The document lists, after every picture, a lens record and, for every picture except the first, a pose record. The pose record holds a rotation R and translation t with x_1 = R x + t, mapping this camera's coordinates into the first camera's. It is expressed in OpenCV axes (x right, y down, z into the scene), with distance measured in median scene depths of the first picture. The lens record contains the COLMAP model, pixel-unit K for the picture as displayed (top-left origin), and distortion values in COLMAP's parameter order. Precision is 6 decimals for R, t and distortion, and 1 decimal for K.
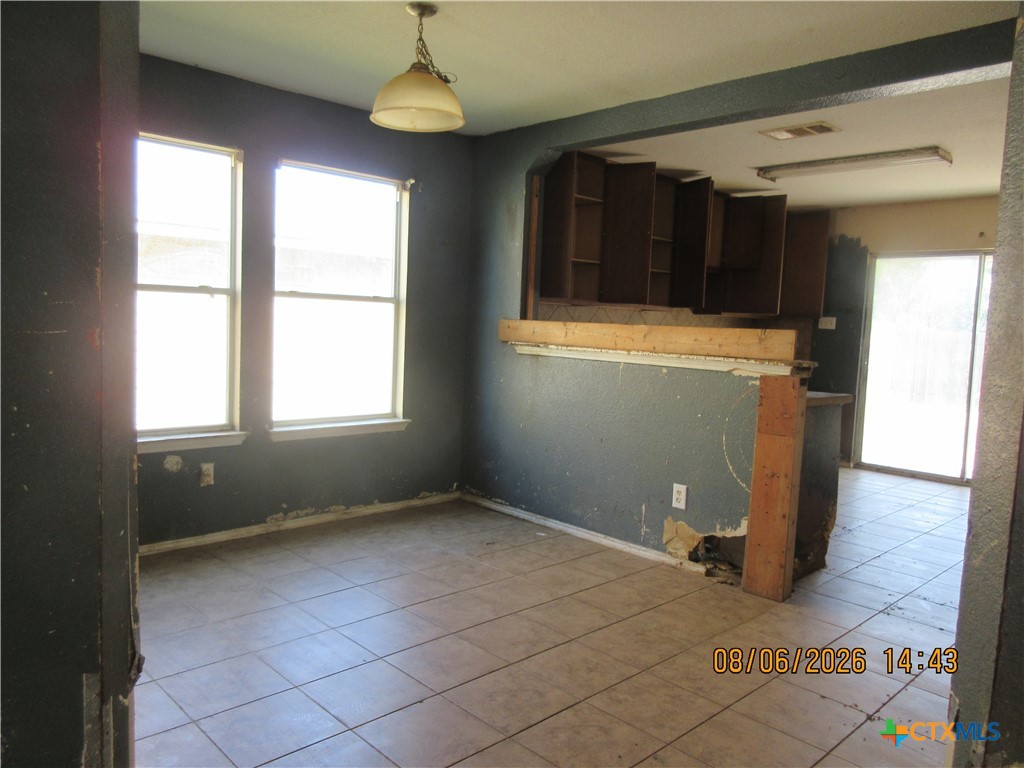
lens RADIAL K [[750.8, 0, 511.2], [0, 750.8, 386.1], [0, 0, 1]] dist [-0.004269, 0.001129]
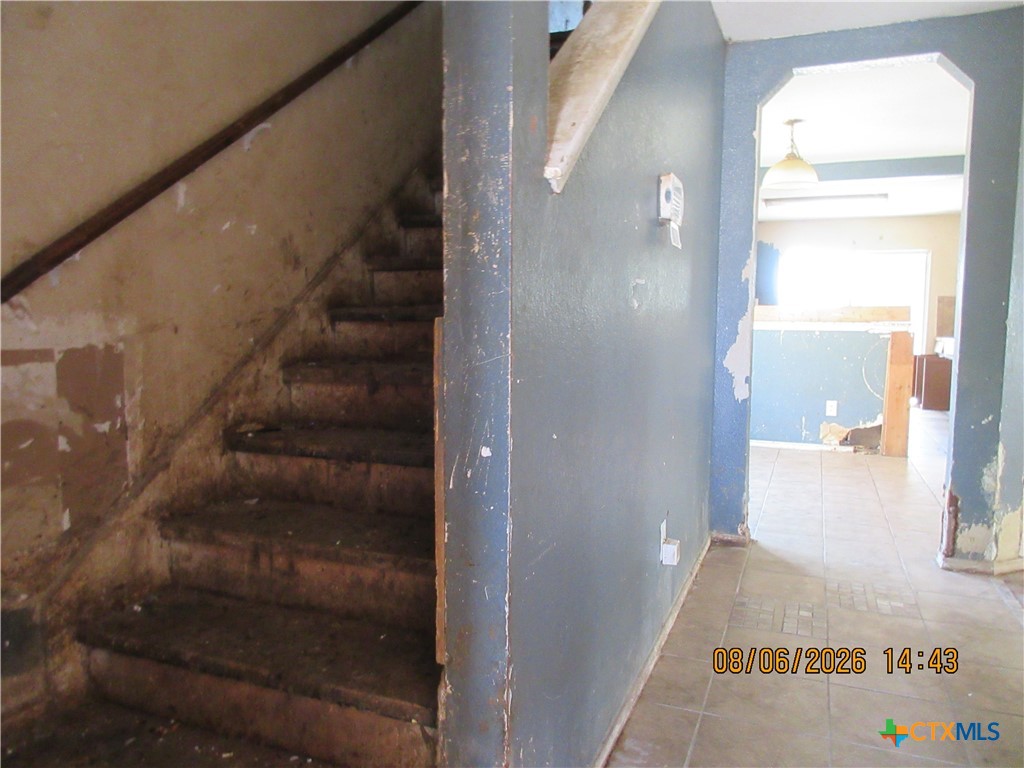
lens RADIAL K [[750.8, 0, 513.4], [0, 750.8, 382.9], [0, 0, 1]] dist [-0.004269, 0.001129]
pose [[0.908343, -0.074294, 0.411574, -0.620430], [0.068365, 0.997235, 0.029133, -0.003412], [-0.412601, 0.001675, 0.910911, -0.125515]]
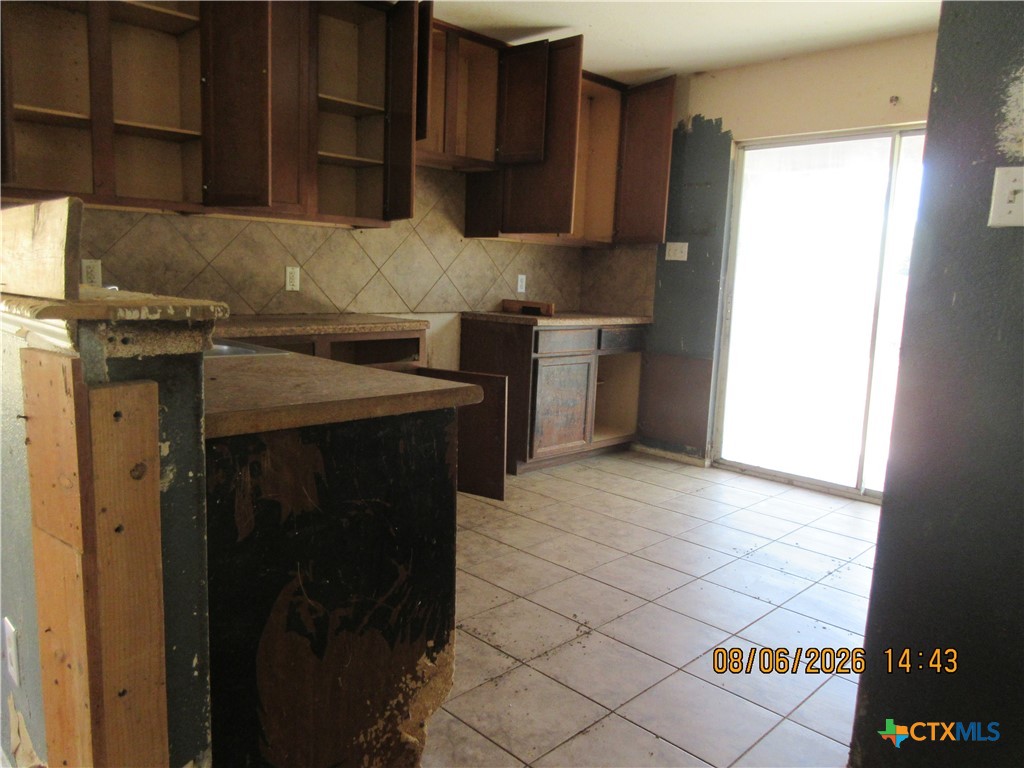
lens RADIAL K [[750.8, 0, 511.1], [0, 750.8, 386.7], [0, 0, 1]] dist [-0.004269, 0.001129]
pose [[0.999726, -0.008426, 0.021832, 0.267360], [0.006985, 0.997846, 0.065232, -0.008739], [-0.022335, -0.065062, 0.997631, 0.339623]]
